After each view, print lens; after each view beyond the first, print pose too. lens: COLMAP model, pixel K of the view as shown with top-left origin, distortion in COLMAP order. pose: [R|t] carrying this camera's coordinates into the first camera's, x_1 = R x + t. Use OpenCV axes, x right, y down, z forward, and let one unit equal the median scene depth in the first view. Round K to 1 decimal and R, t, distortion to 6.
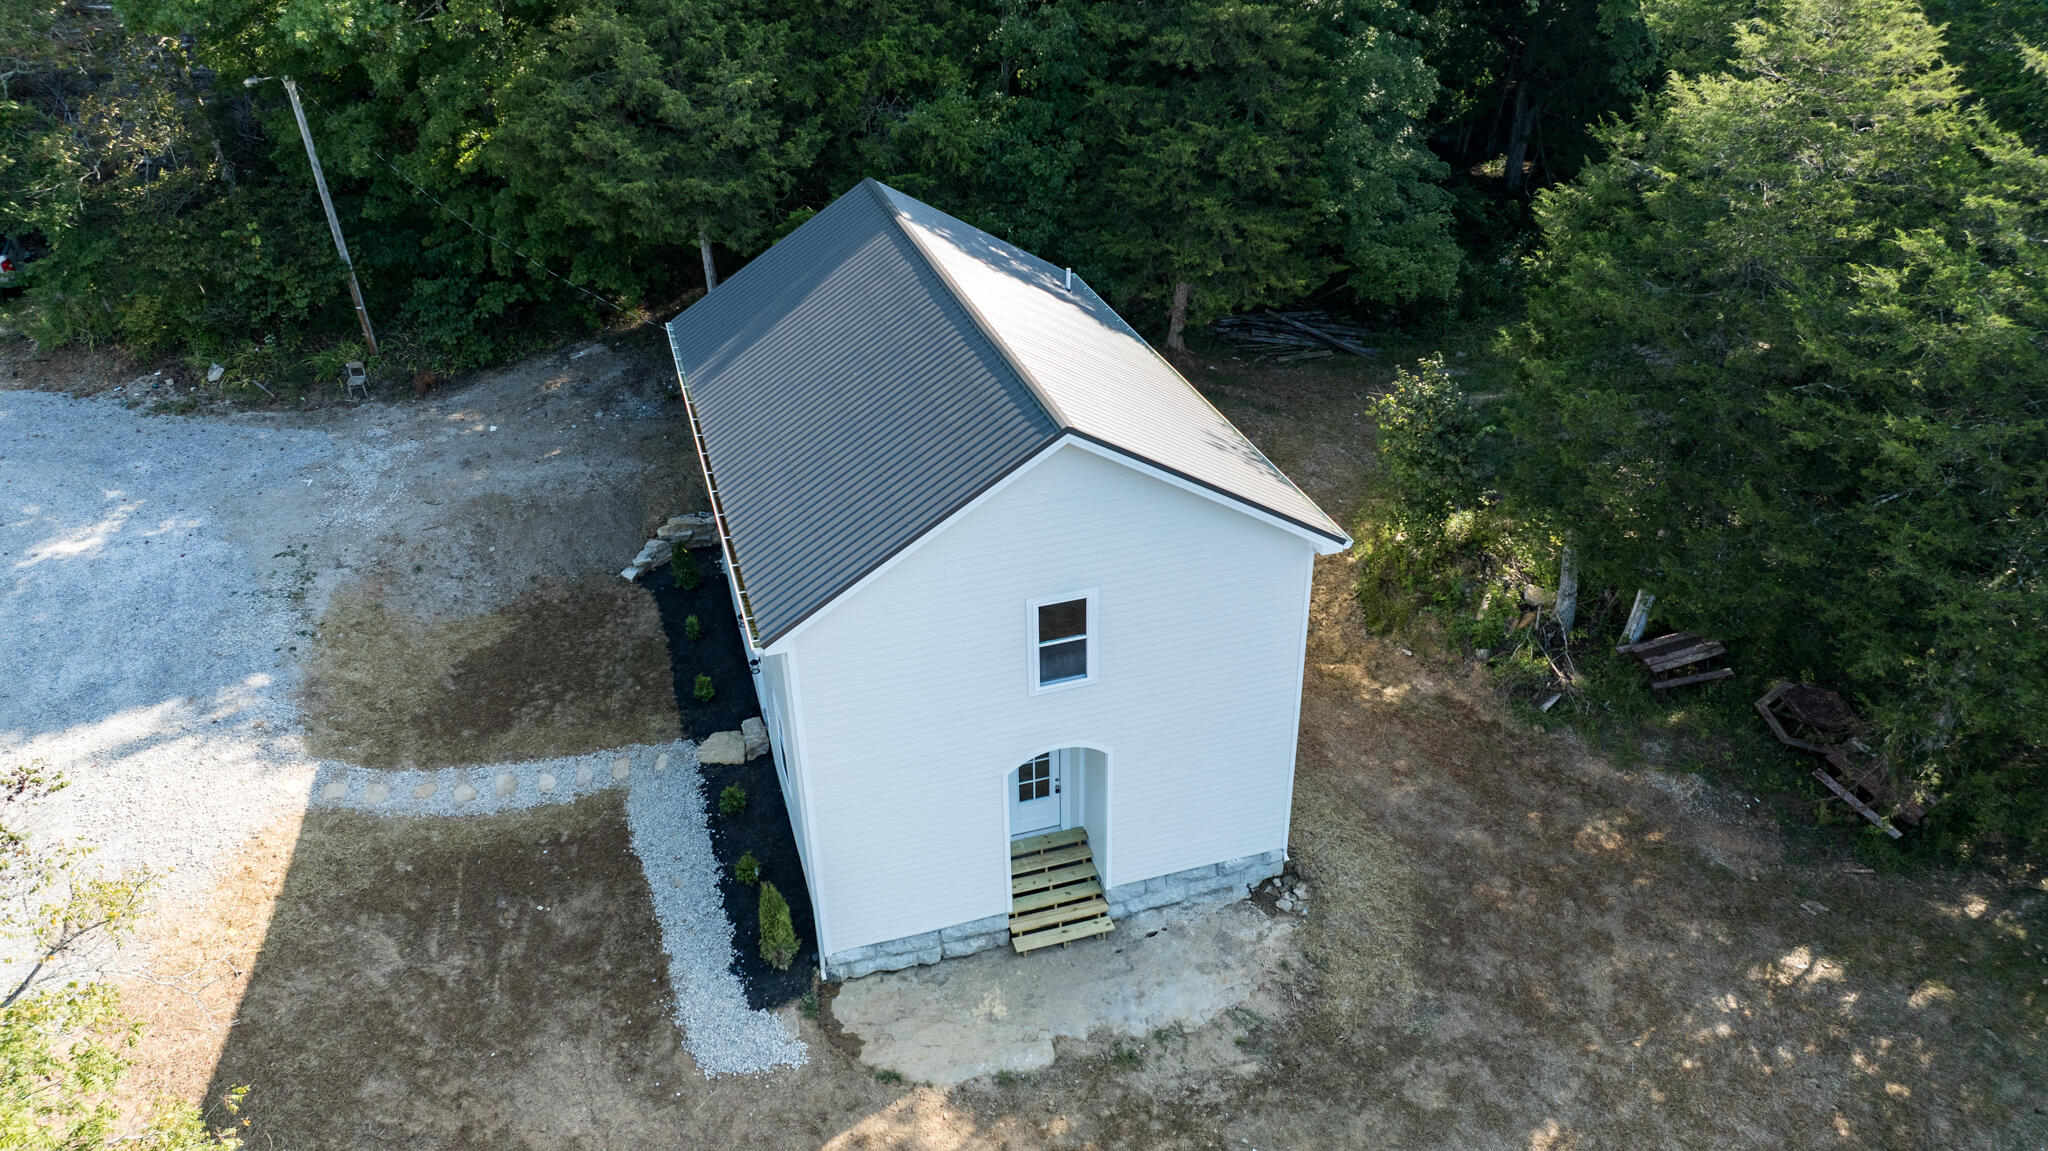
lens RADIAL K [[1438.3, 0, 1033.3], [0, 1438.3, 572.2], [0, 0, 1]] dist [-0.058310, 0.047472]
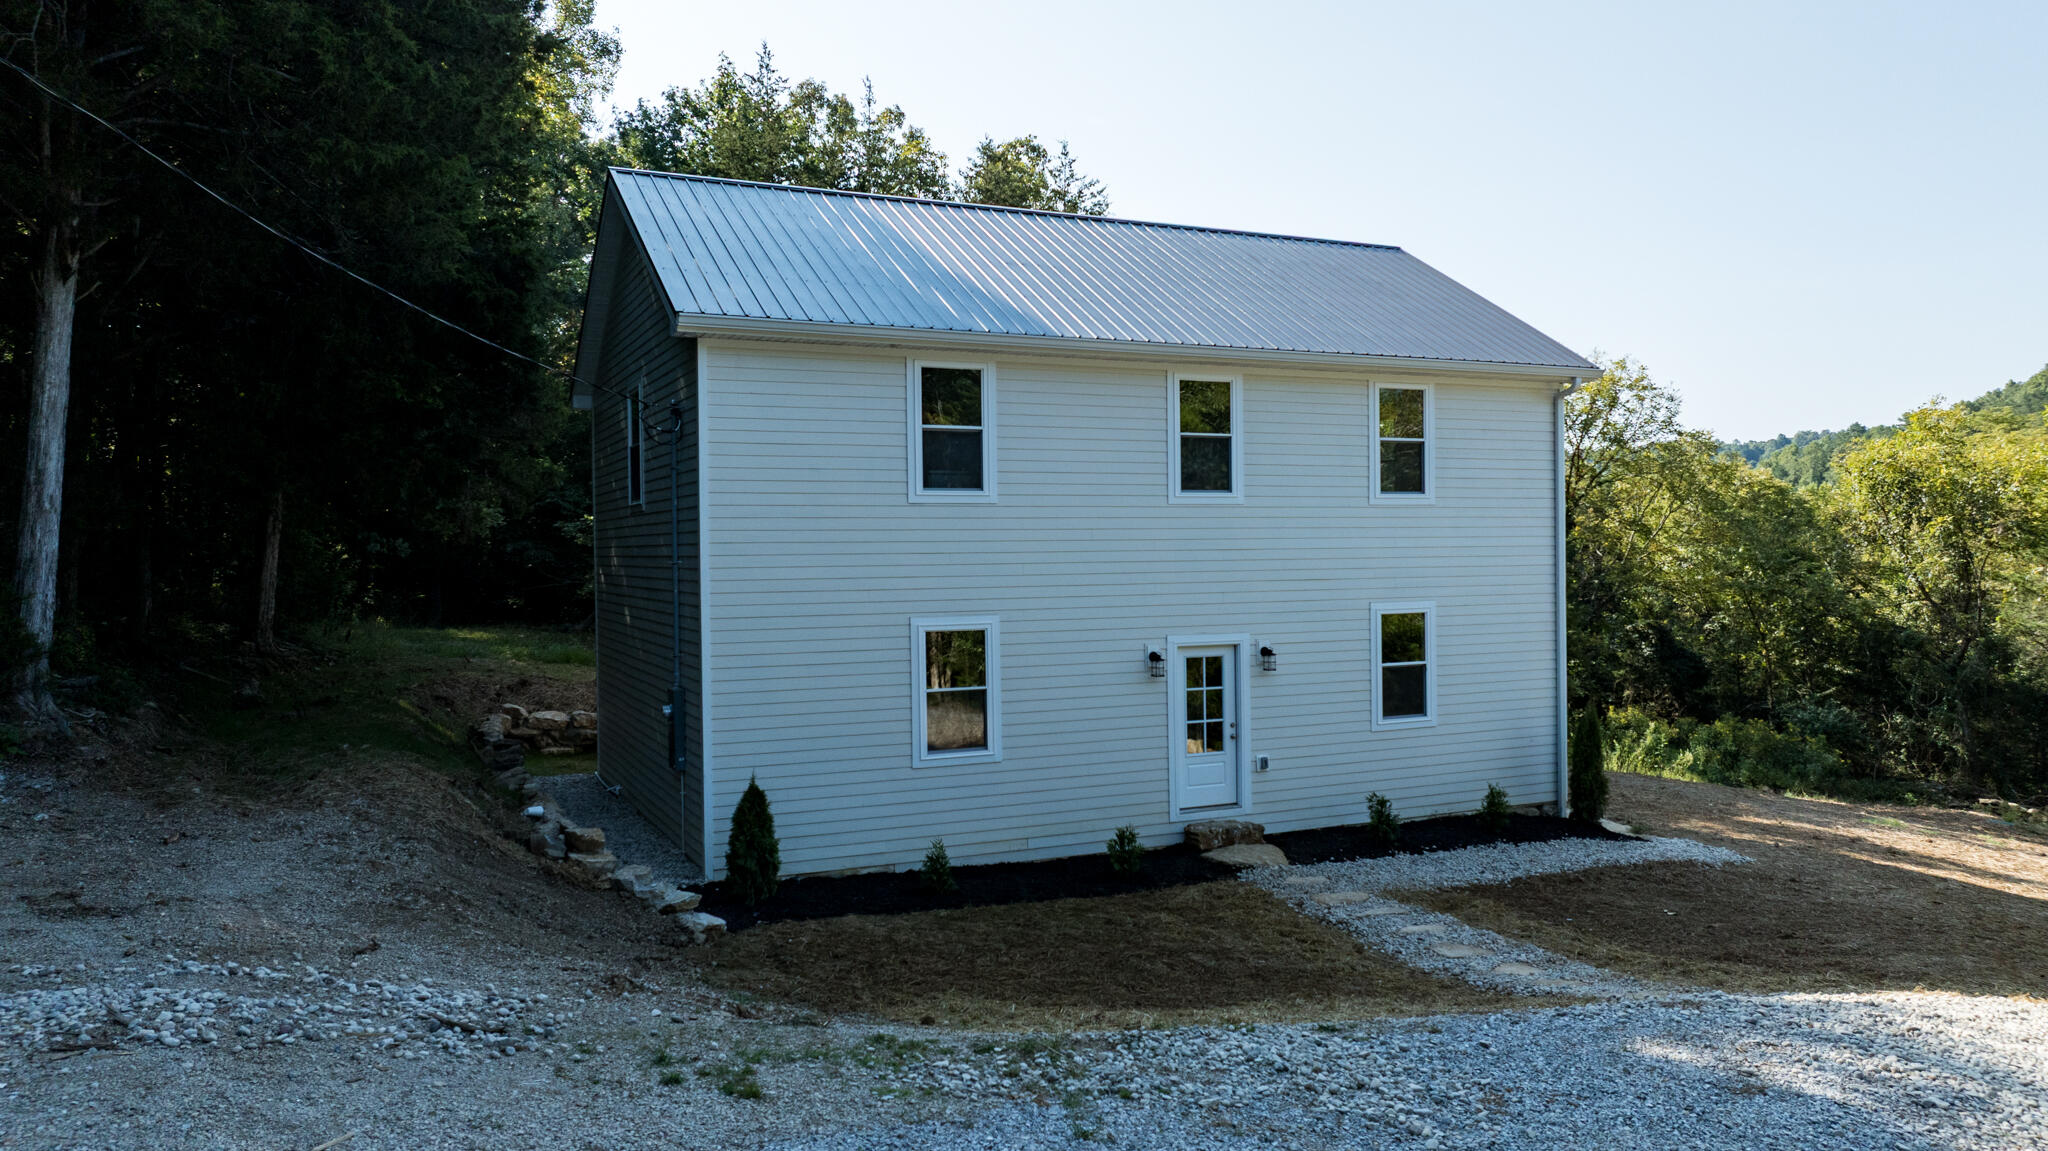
lens RADIAL K [[1448.2, 0, 1027.4], [0, 1448.2, 579.1], [0, 0, 1]] dist [-0.045839, 0.042557]
pose [[-0.132473, 0.004944, 0.991174, -0.854645], [0.515109, 0.854688, 0.064582, -0.073848], [-0.846826, 0.519118, -0.115770, 1.123318]]
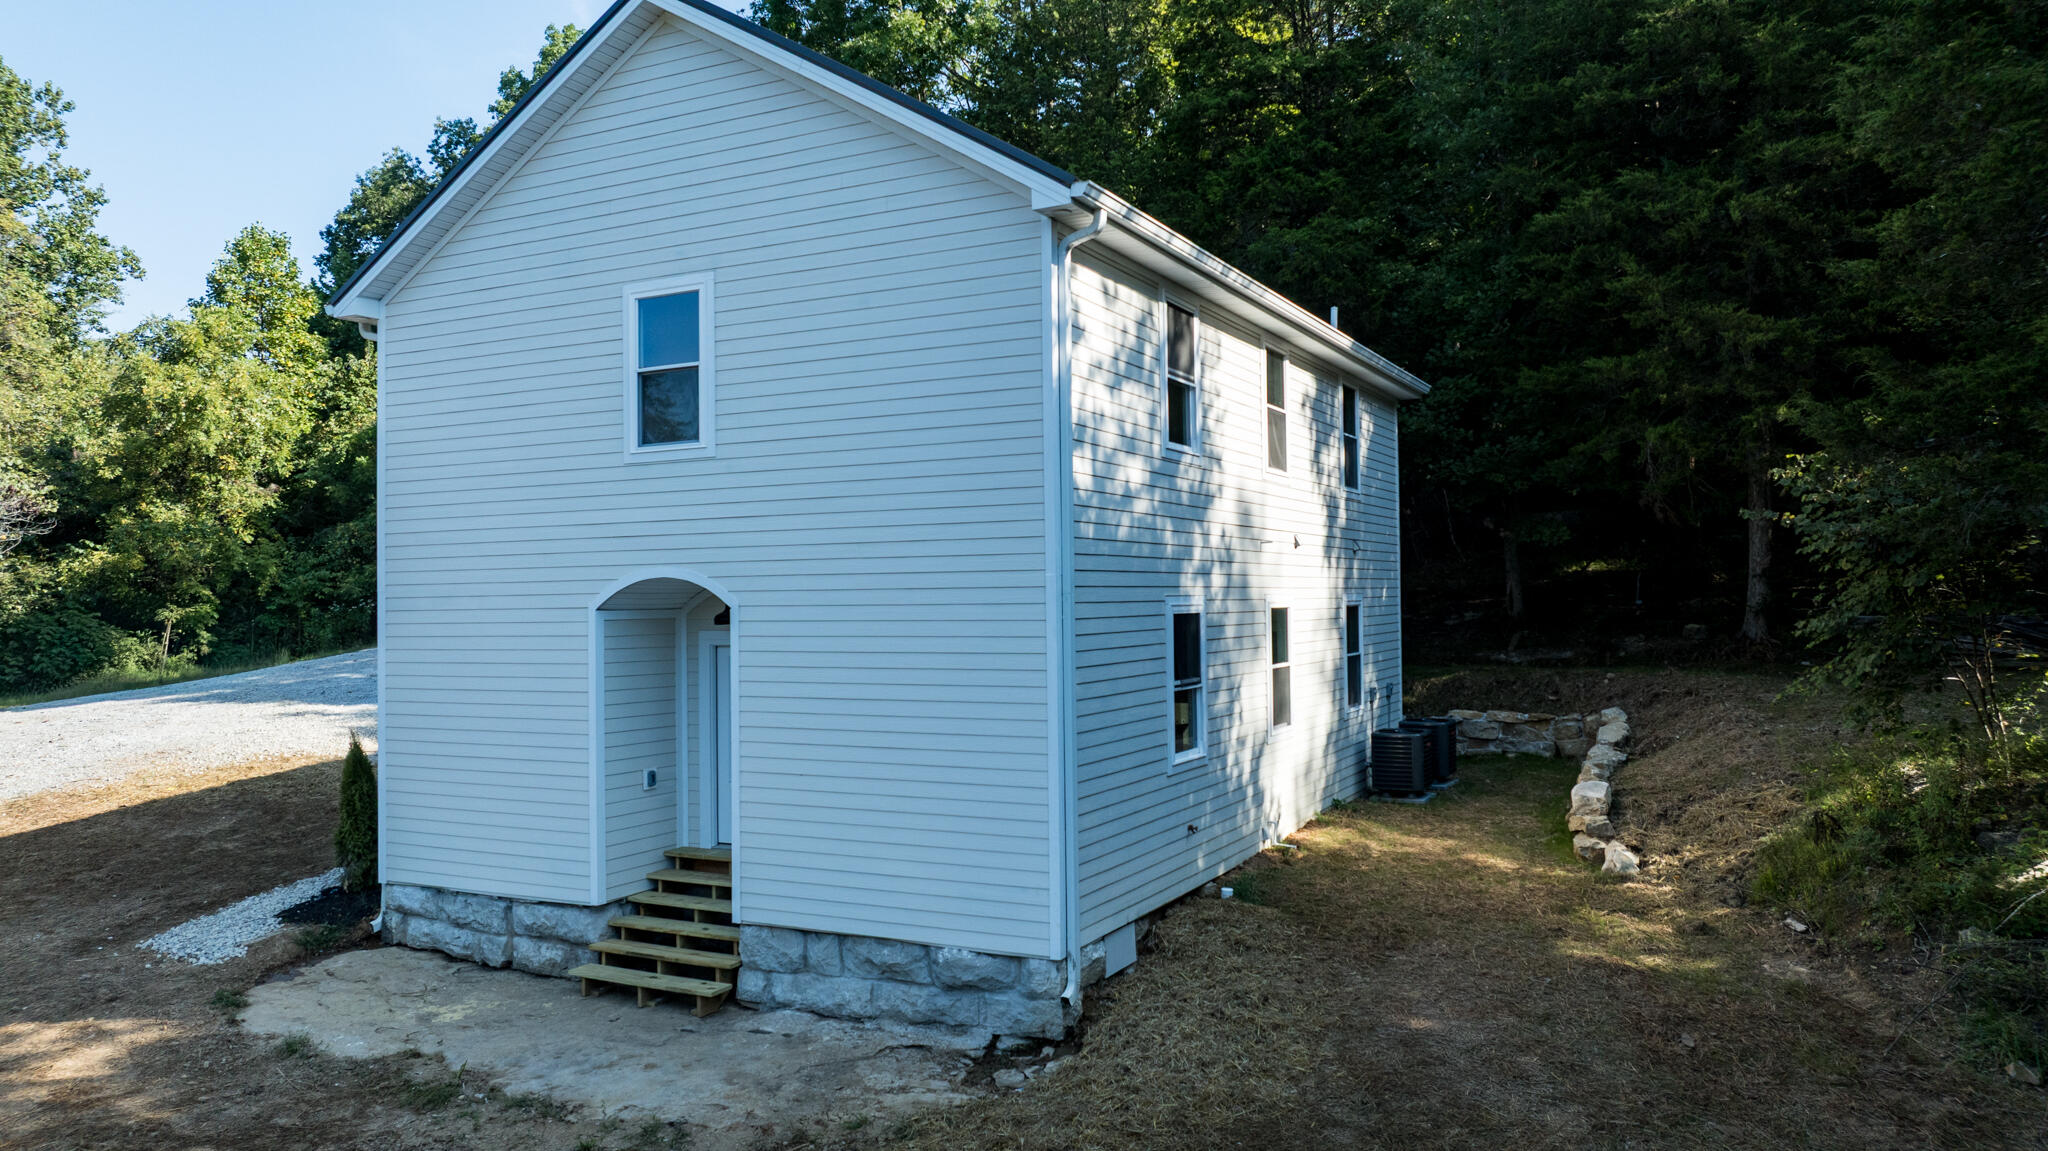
lens RADIAL K [[1450.2, 0, 1024.0], [0, 1450.2, 575.5], [0, 0, 1]] dist [-0.067754, 0.080111]
pose [[0.710685, -0.003587, -0.703501, 0.459033], [-0.357357, 0.859527, -0.365389, 0.240151], [0.605989, 0.511078, 0.609571, 0.597058]]
